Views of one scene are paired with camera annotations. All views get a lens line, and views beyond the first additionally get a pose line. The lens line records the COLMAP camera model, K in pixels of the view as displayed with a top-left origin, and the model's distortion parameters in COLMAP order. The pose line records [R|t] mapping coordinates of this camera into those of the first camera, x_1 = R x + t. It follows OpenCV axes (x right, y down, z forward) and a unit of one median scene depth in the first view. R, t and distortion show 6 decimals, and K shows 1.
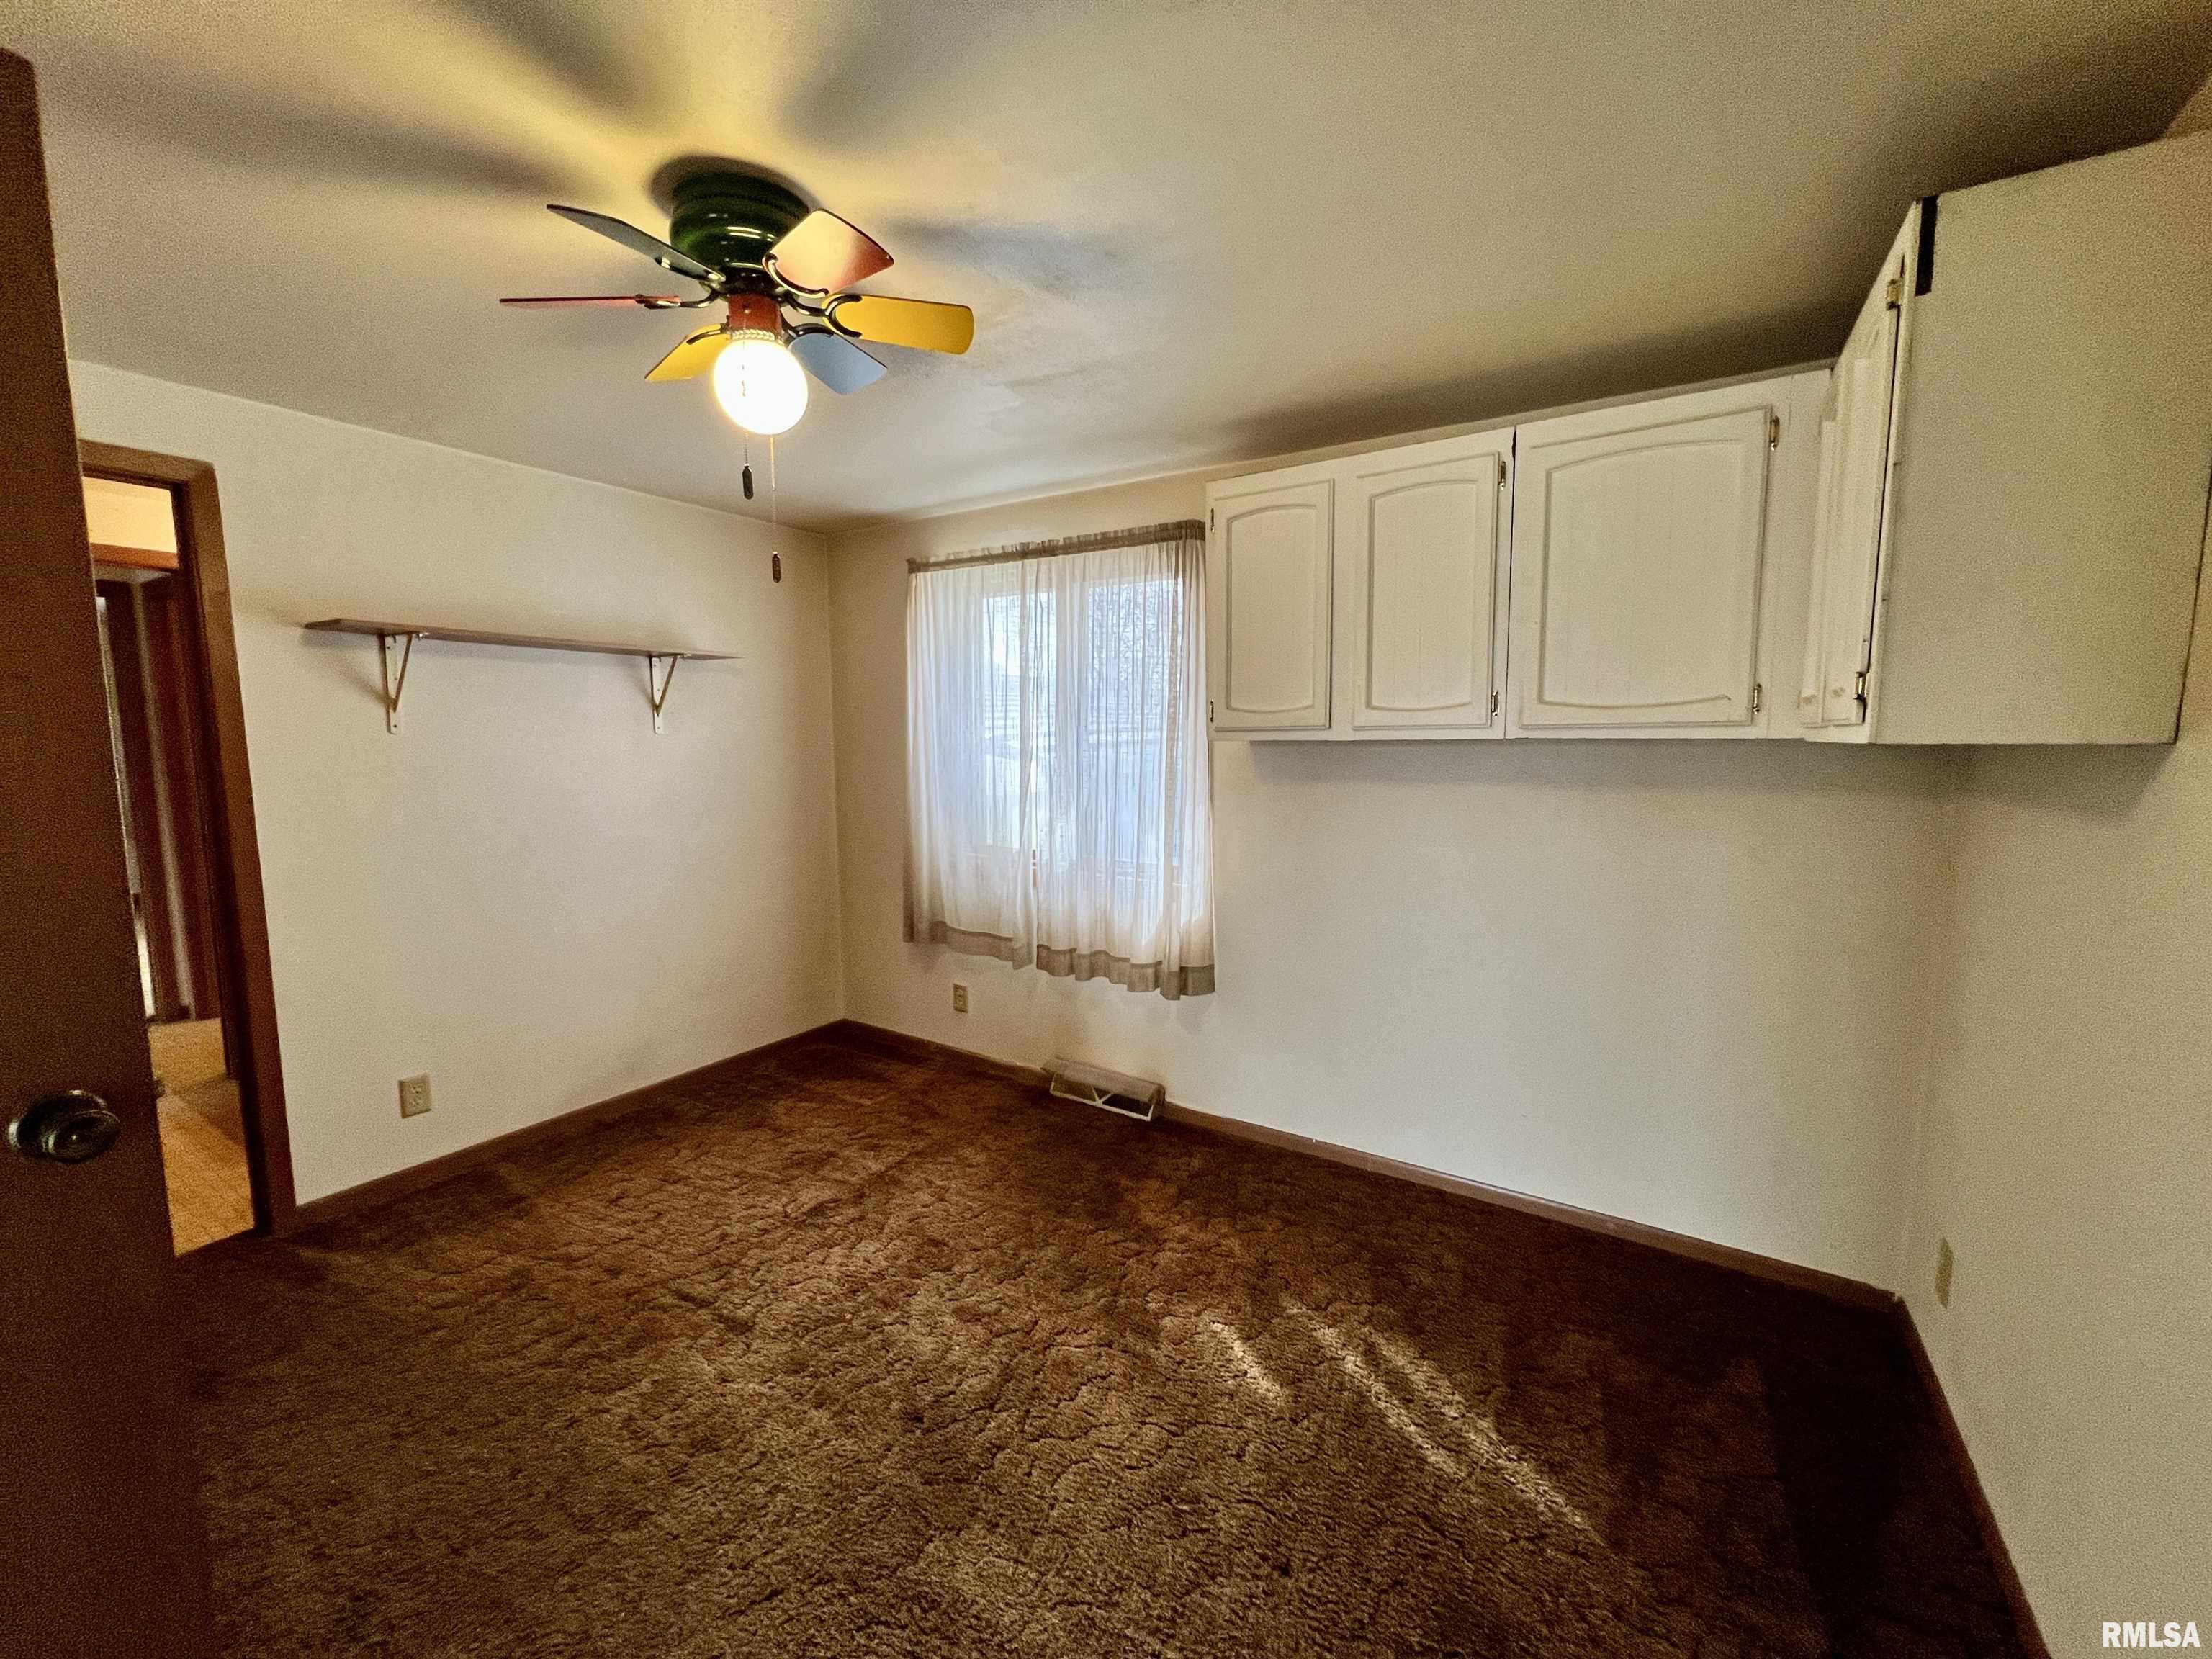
lens RADIAL K [[881.2, 0, 1105.5], [0, 881.2, 827.0], [0, 0, 1]] dist [-0.002275, 0.000062]
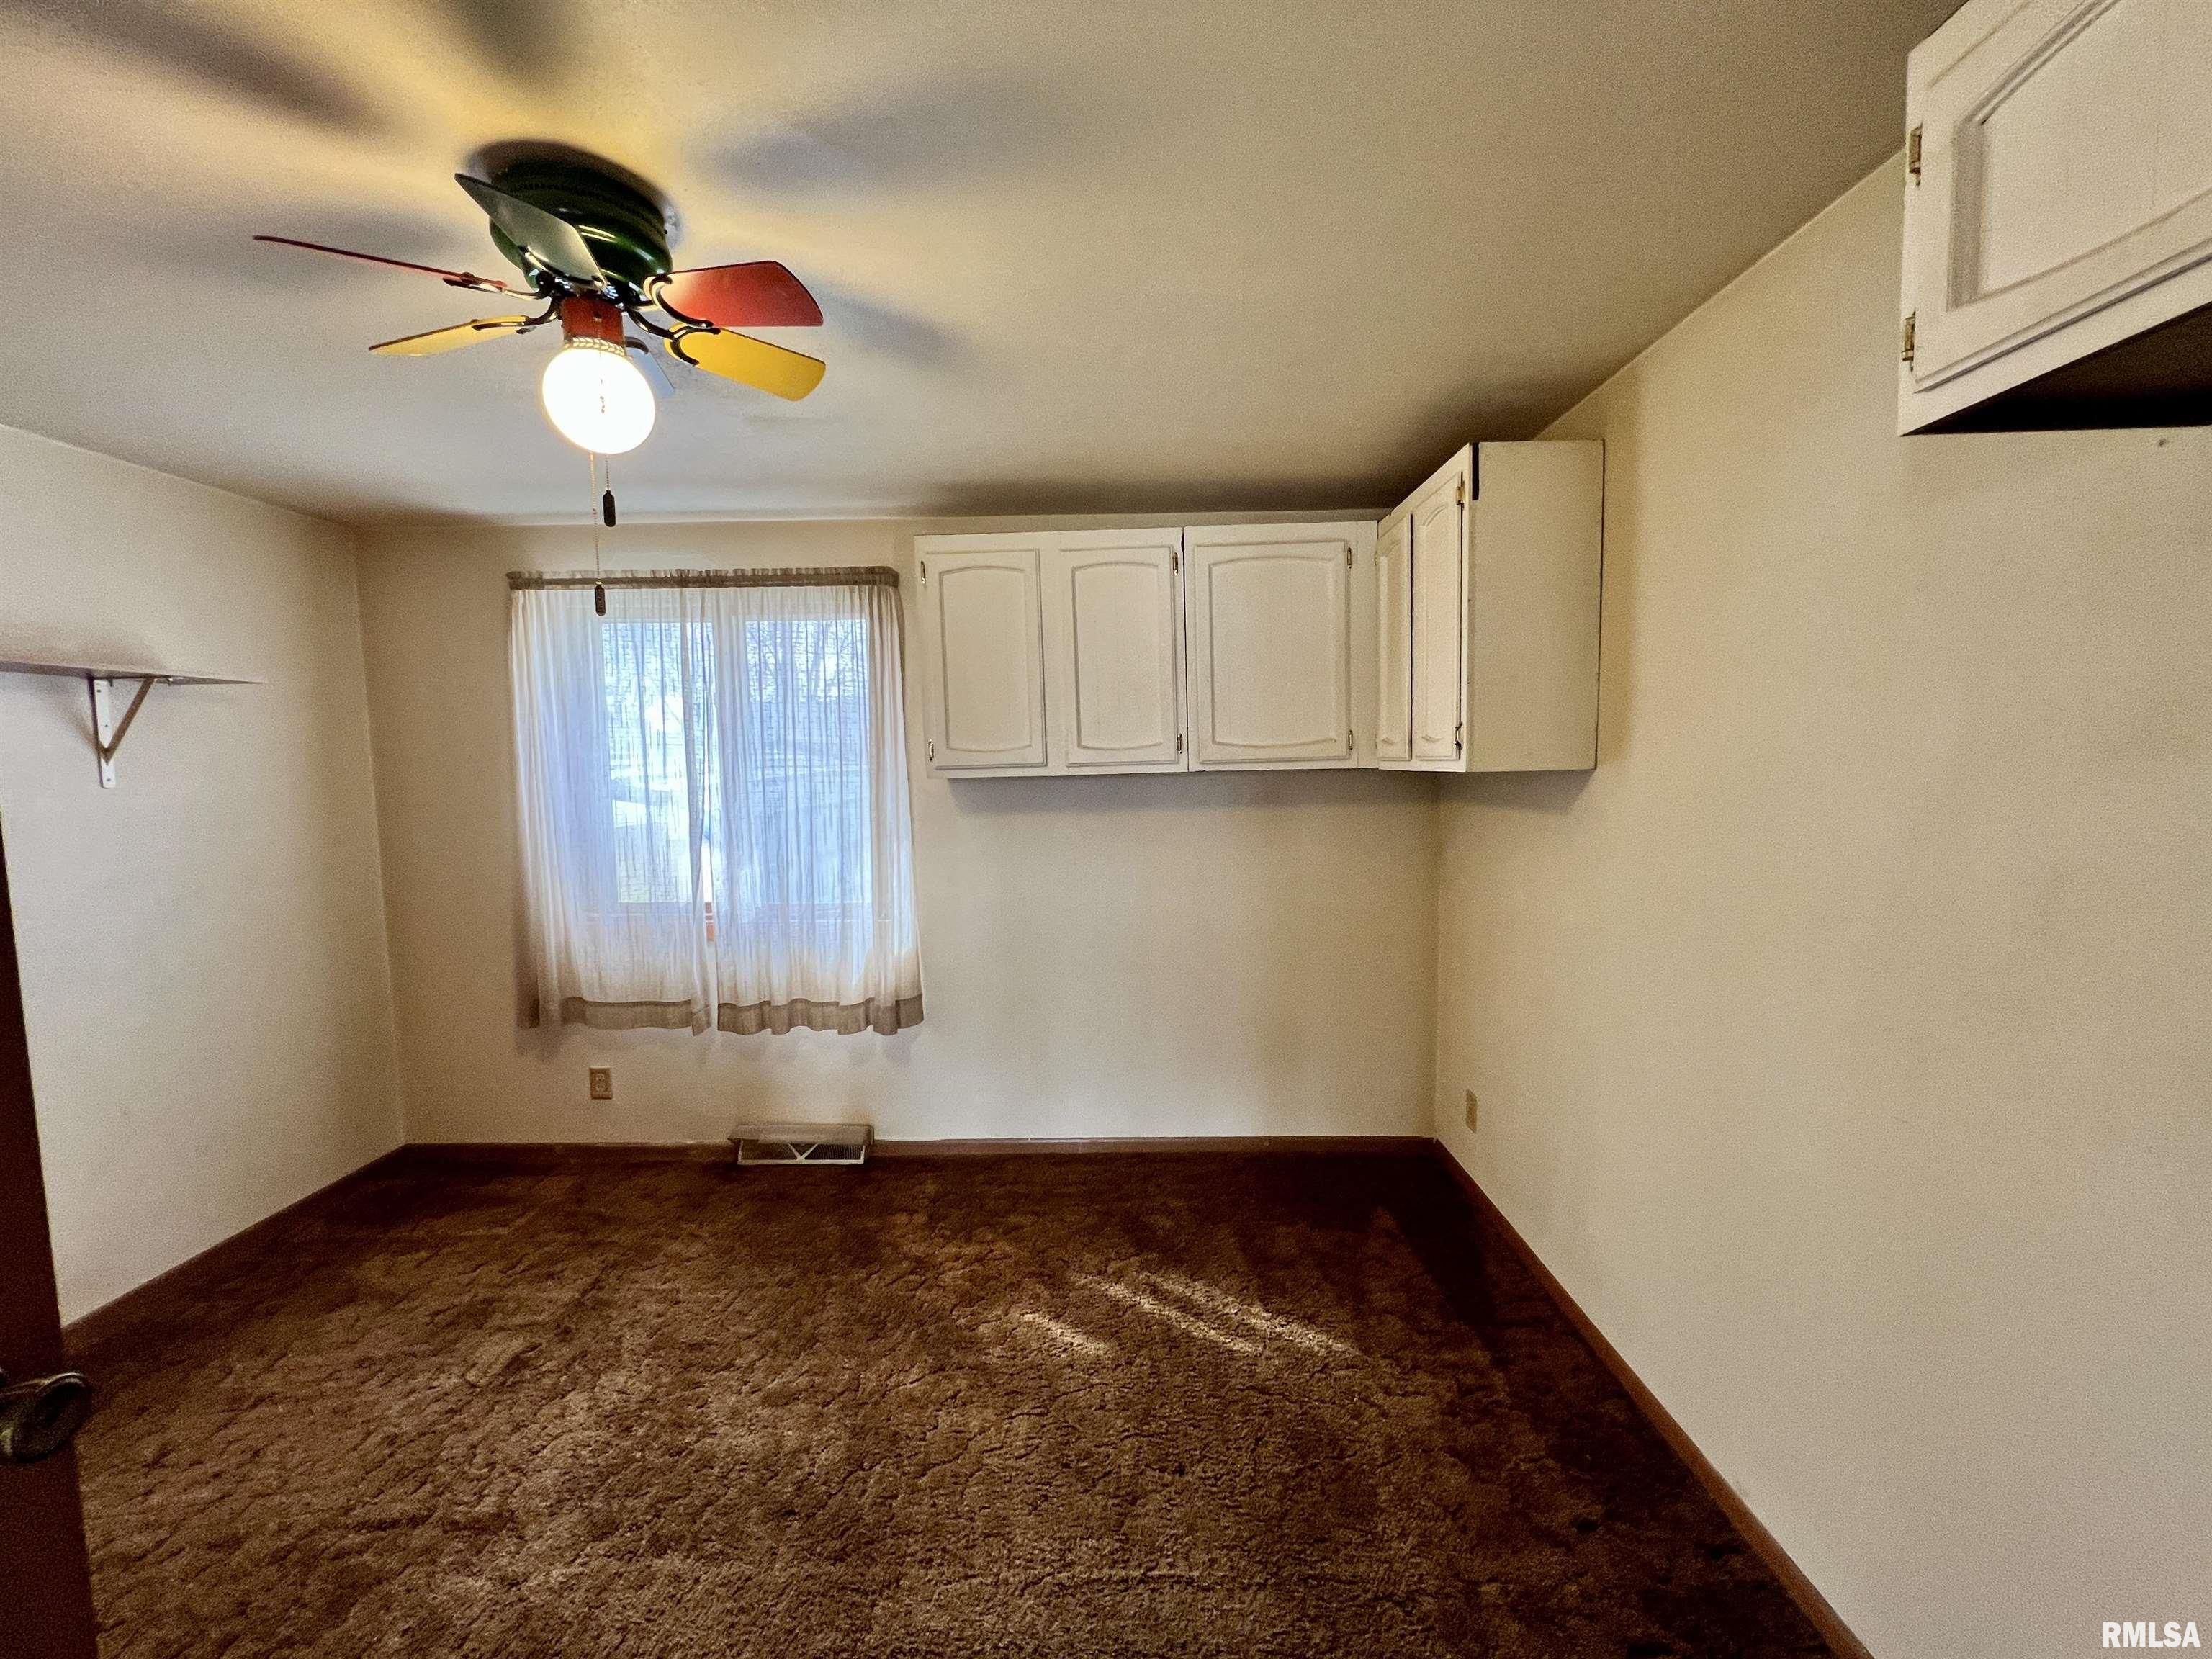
lens RADIAL K [[881.2, 0, 1112.2], [0, 881.2, 826.6], [0, 0, 1]] dist [-0.002275, 0.000062]
pose [[0.849494, -0.054095, 0.524817, -0.289663], [0.072742, 0.997239, -0.014955, -0.011030], [-0.522559, 0.050880, 0.851084, -0.008679]]
